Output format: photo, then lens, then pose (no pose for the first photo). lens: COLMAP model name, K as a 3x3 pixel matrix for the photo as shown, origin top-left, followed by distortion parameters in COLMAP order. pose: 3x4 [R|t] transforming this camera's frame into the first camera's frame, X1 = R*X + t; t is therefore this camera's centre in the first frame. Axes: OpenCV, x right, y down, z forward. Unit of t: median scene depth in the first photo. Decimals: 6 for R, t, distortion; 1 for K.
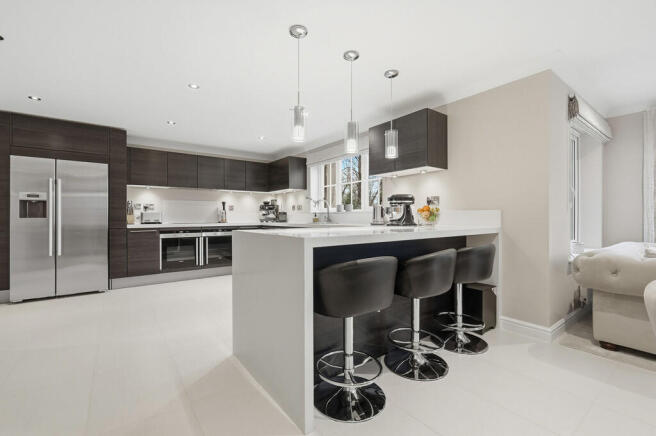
lens RADIAL K [[290.6, 0, 331.7], [0, 290.6, 215.1], [0, 0, 1]] dist [-0.003062, 0.000937]
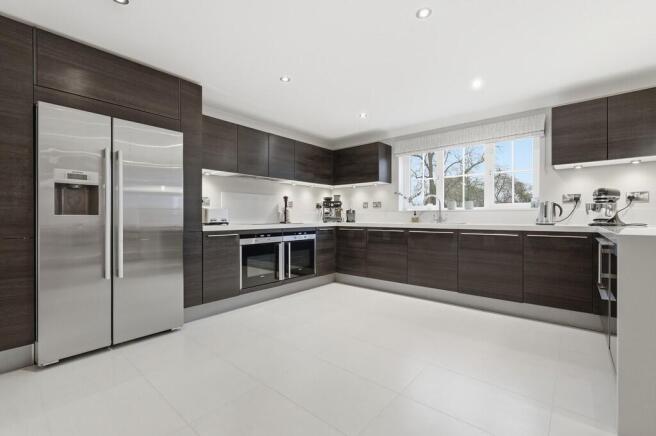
lens RADIAL K [[290.6, 0, 327.1], [0, 290.6, 216.3], [0, 0, 1]] dist [-0.003062, 0.000937]
pose [[0.979331, 0.003822, 0.202230, -0.522972], [-0.003934, 0.999992, 0.000156, 0.008958], [-0.202228, -0.000948, 0.979338, 0.262305]]
